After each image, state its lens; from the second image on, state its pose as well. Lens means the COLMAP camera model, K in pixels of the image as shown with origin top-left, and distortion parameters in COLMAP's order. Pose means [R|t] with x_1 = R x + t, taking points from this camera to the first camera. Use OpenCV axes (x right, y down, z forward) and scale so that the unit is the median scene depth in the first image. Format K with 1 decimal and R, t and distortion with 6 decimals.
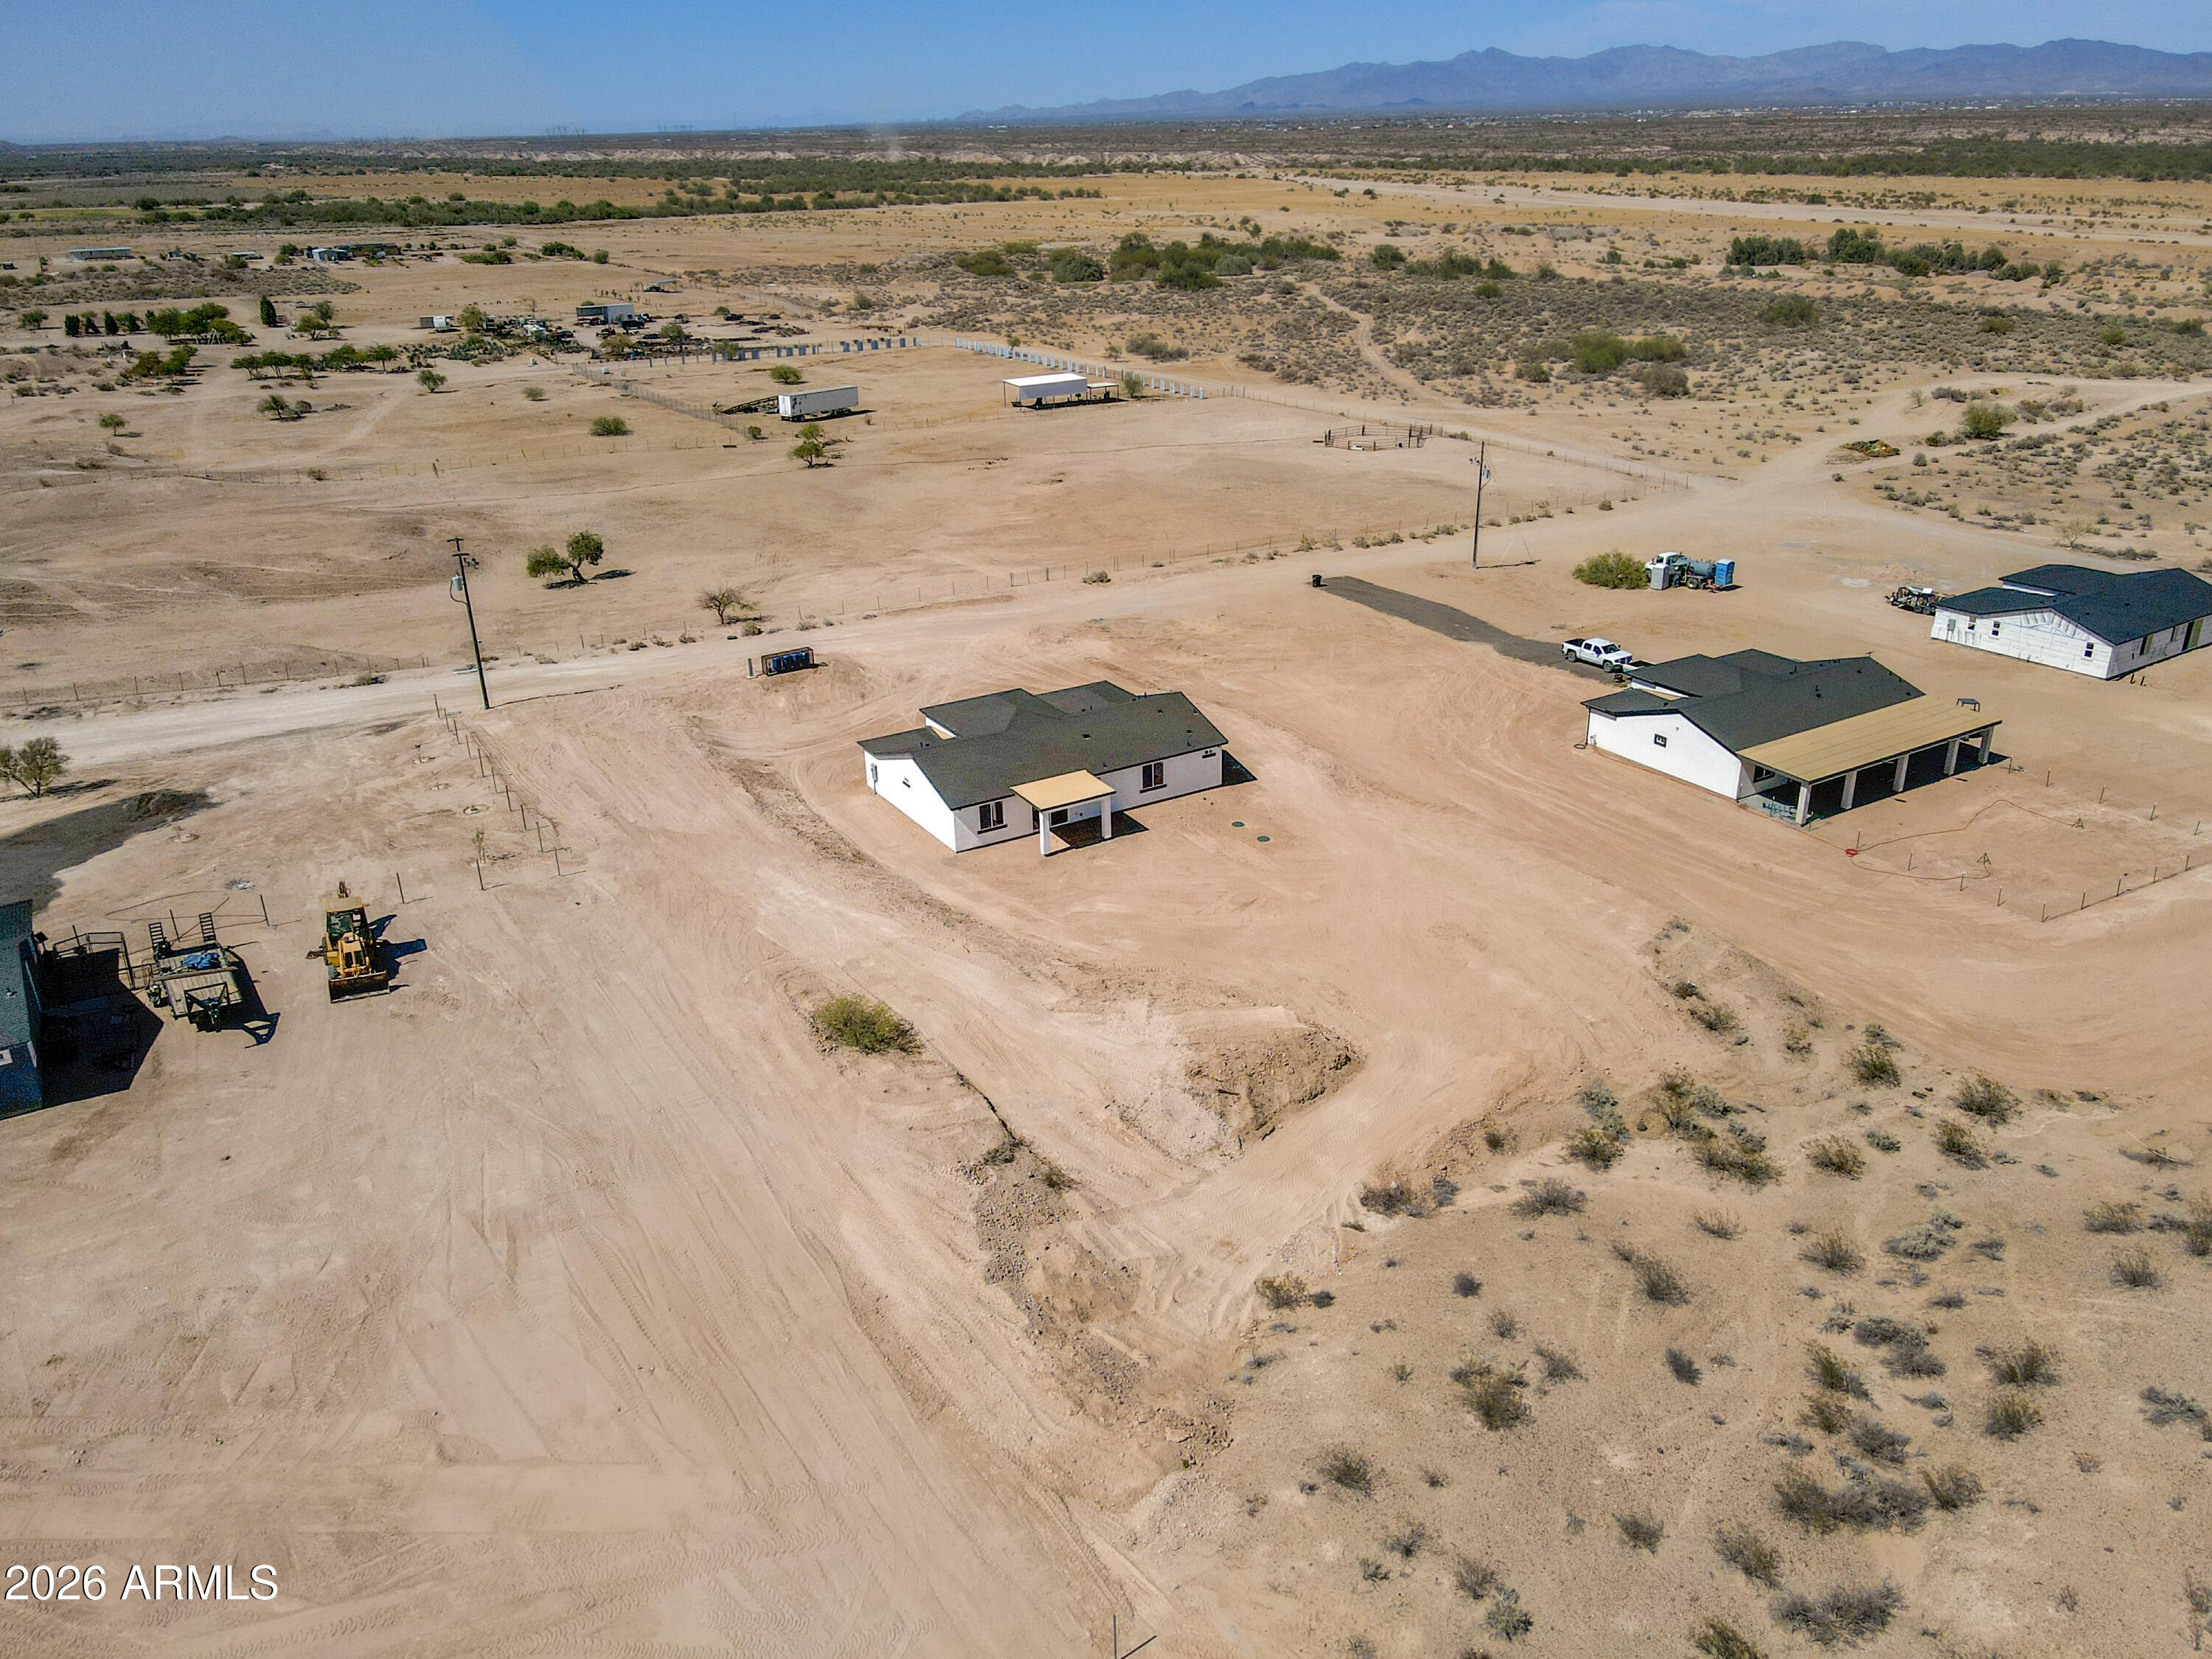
lens RADIAL K [[1618.0, 0, 1100.2], [0, 1618.0, 832.6], [0, 0, 1]] dist [0.002162, 0.033170]
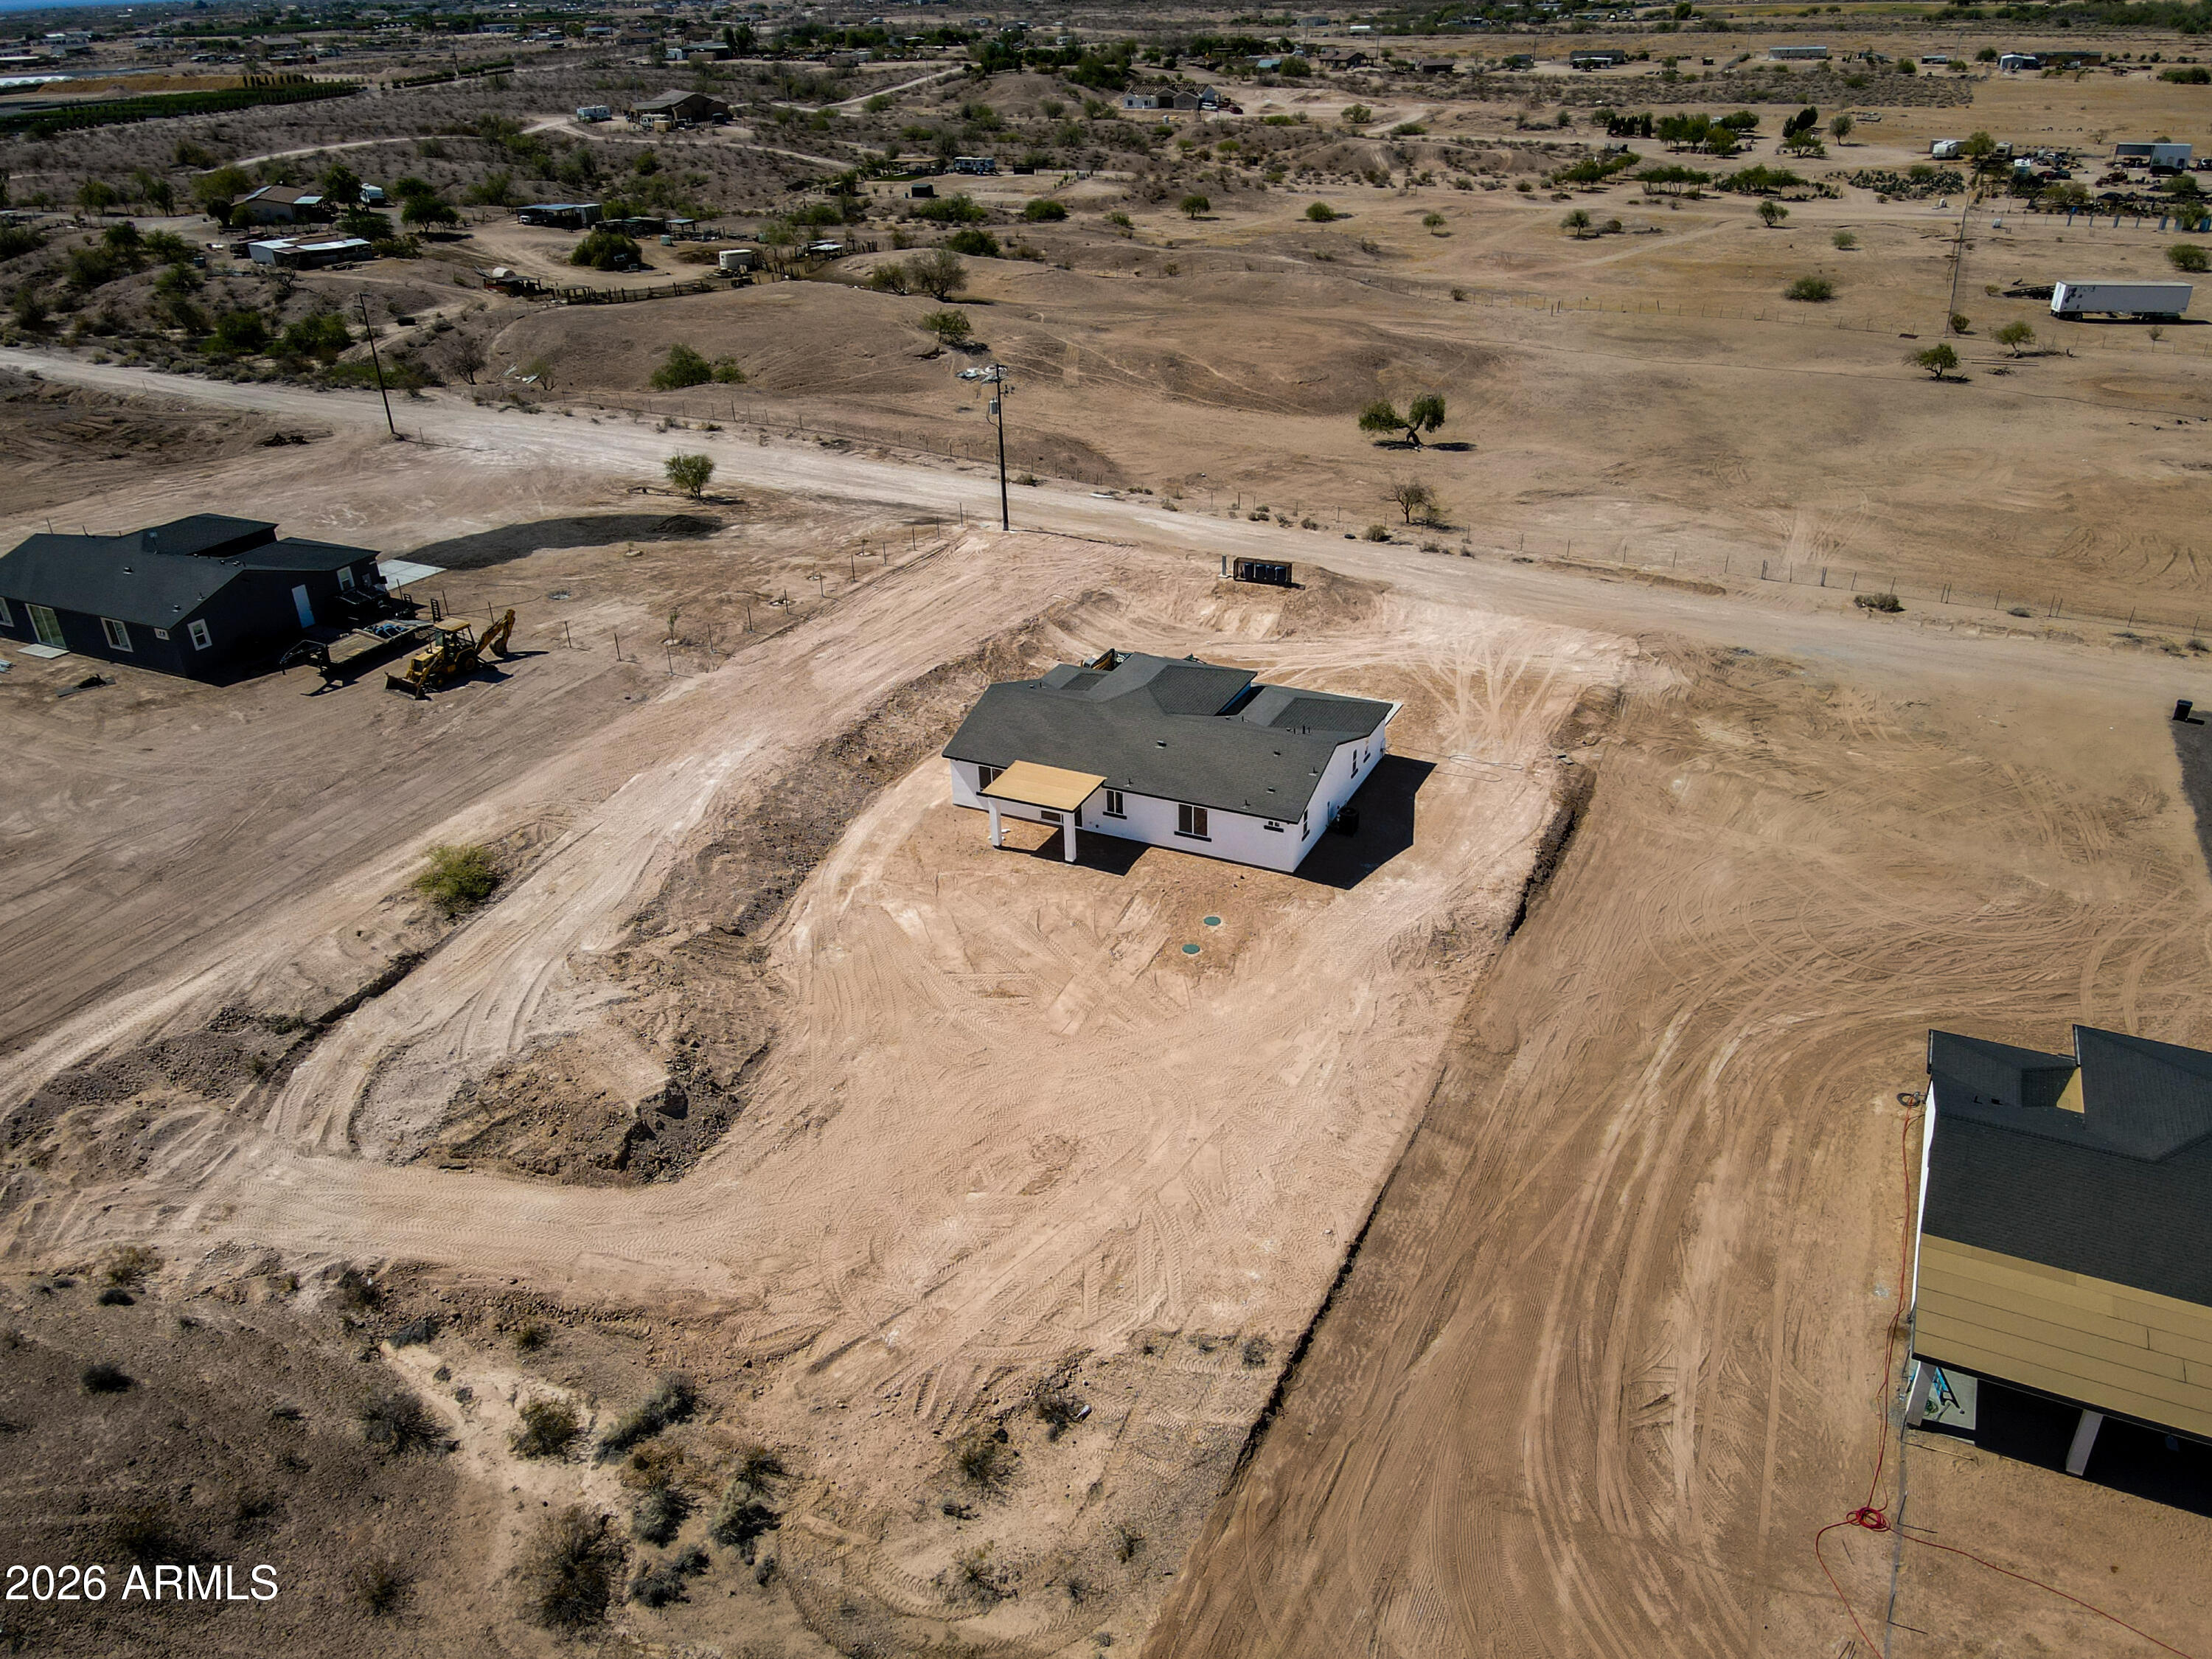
lens RADIAL K [[1618.0, 0, 1100.2], [0, 1618.0, 832.6], [0, 0, 1]] dist [0.002162, 0.033170]
pose [[0.539831, 0.400339, -0.740481, 0.511708], [-0.319466, 0.911291, 0.259788, -0.189561], [0.778797, 0.096317, 0.619838, 0.409966]]
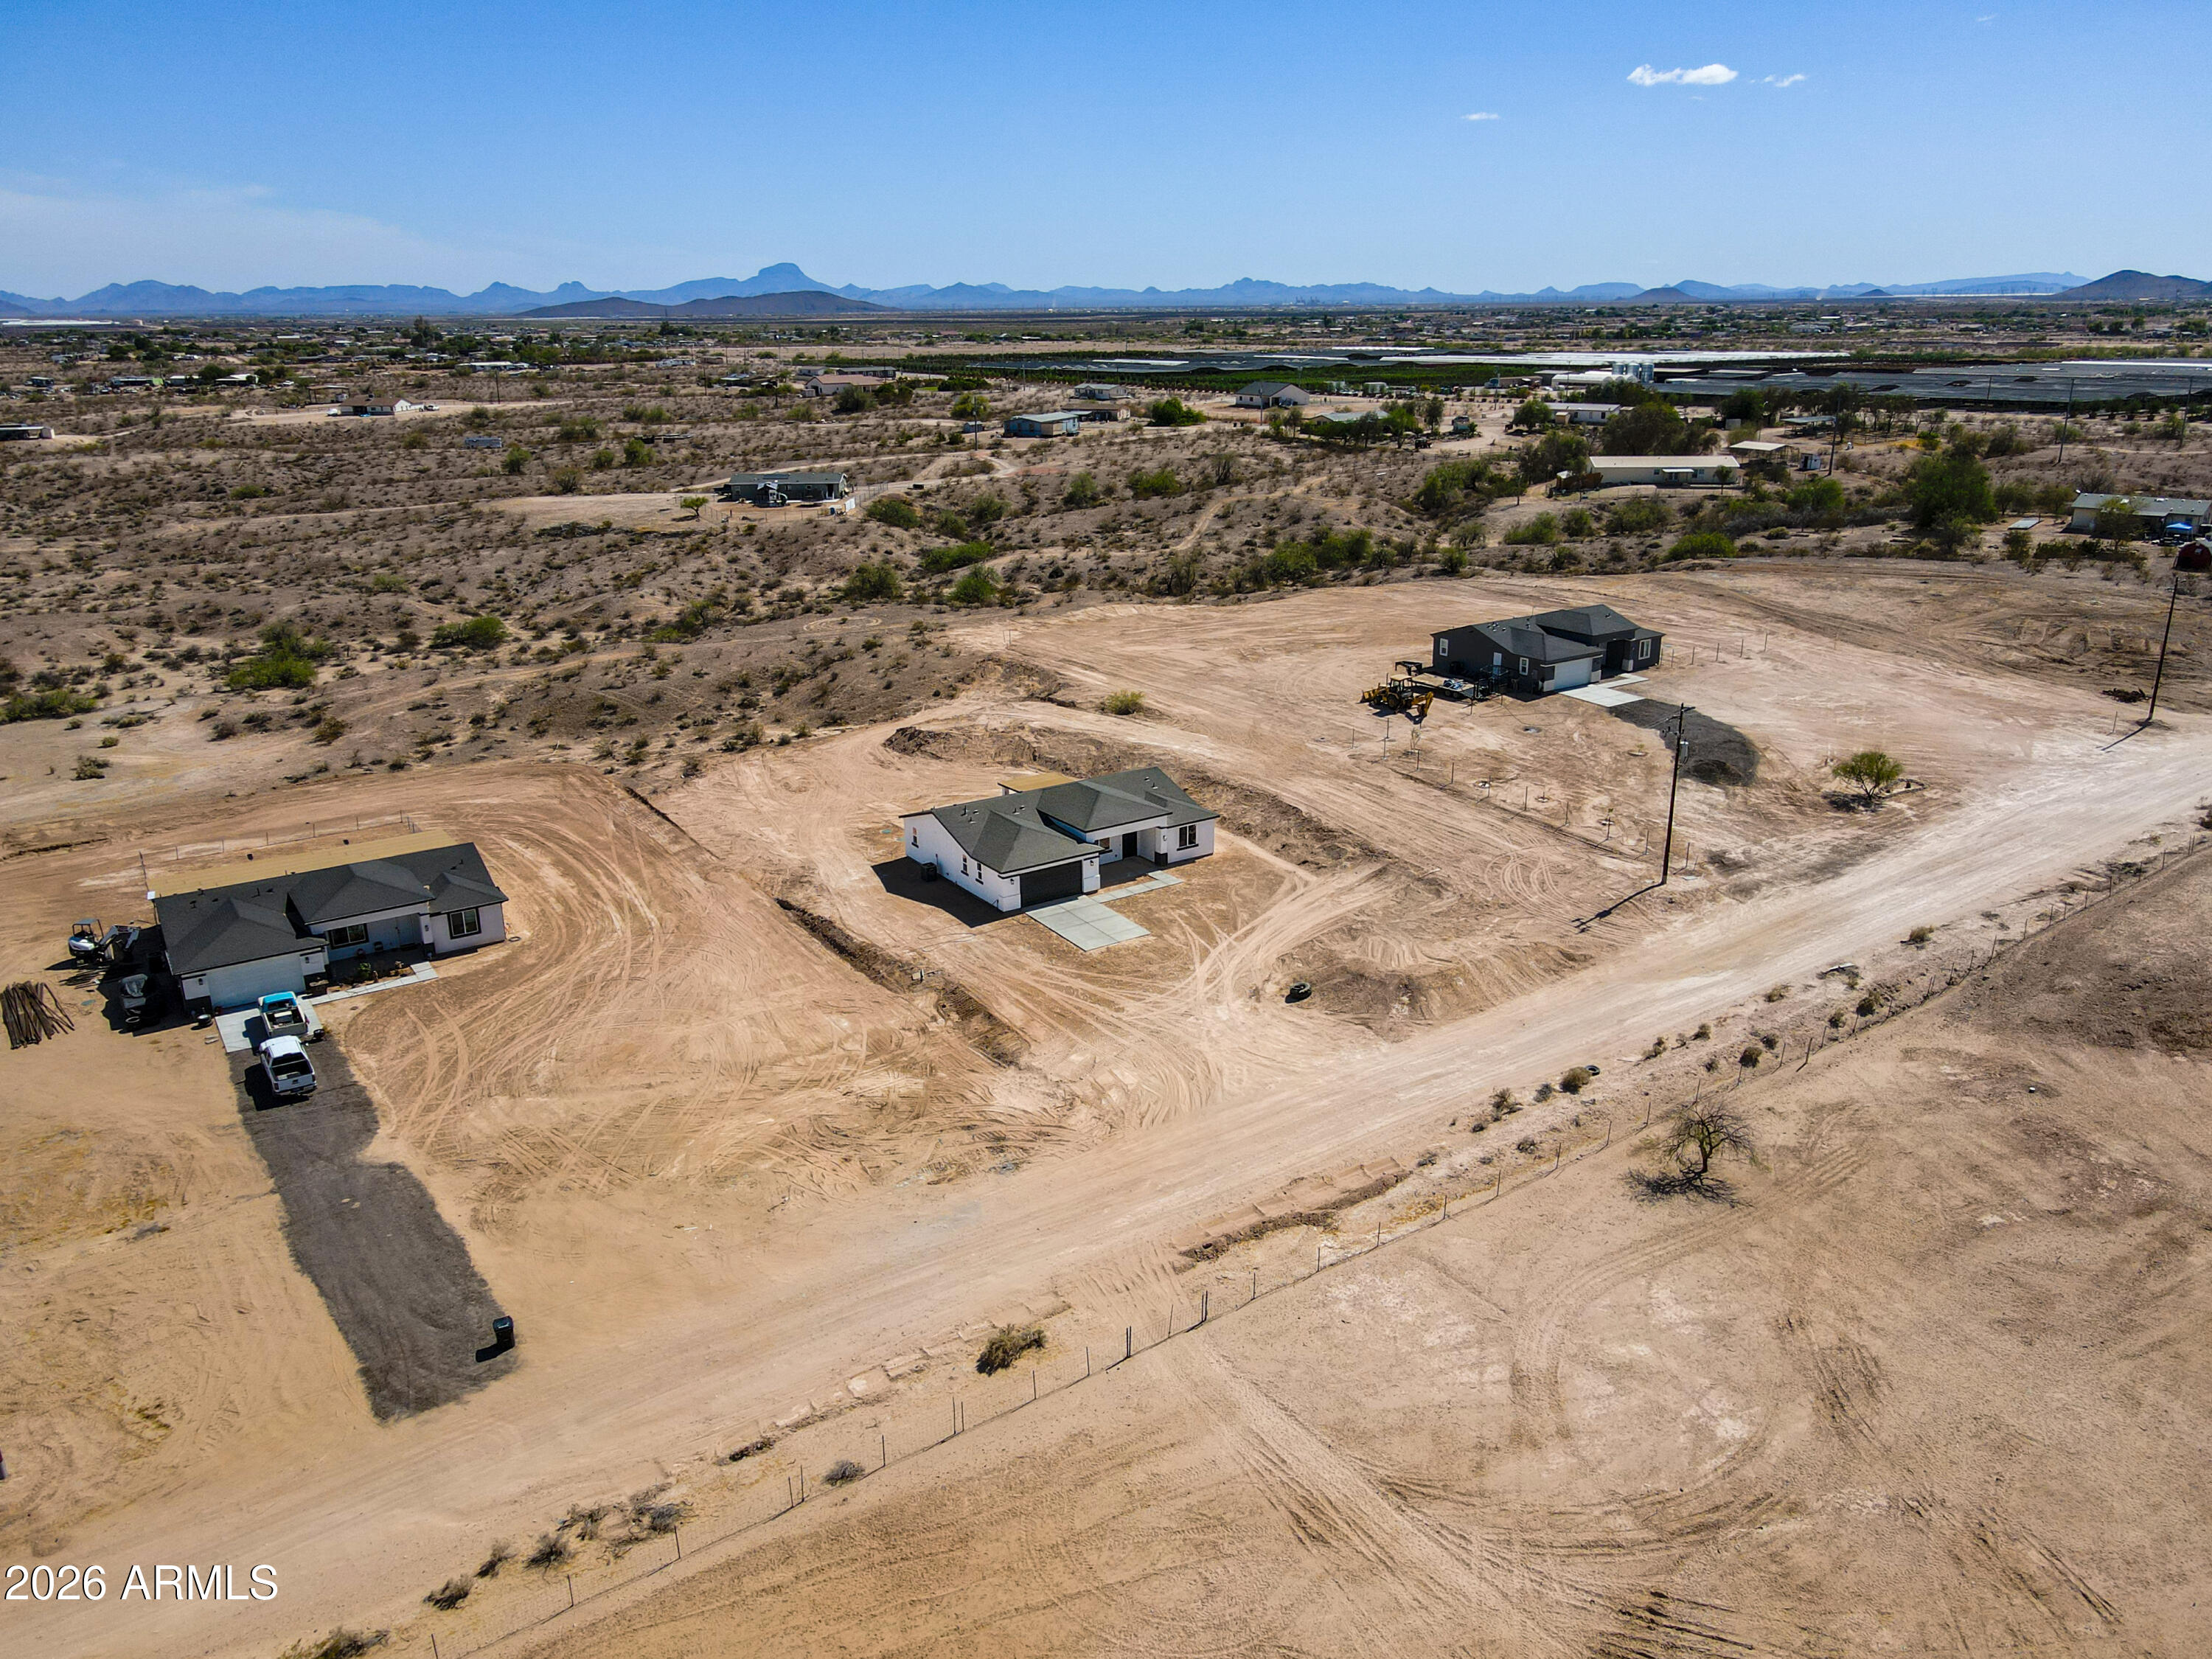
lens RADIAL K [[1618.0, 0, 1100.2], [0, 1618.0, 832.6], [0, 0, 1]] dist [0.002162, 0.033170]
pose [[-0.998503, 0.043890, -0.032655, -0.023295], [0.010812, 0.743477, 0.668674, -0.723363], [0.053626, 0.667320, -0.742838, 1.648590]]
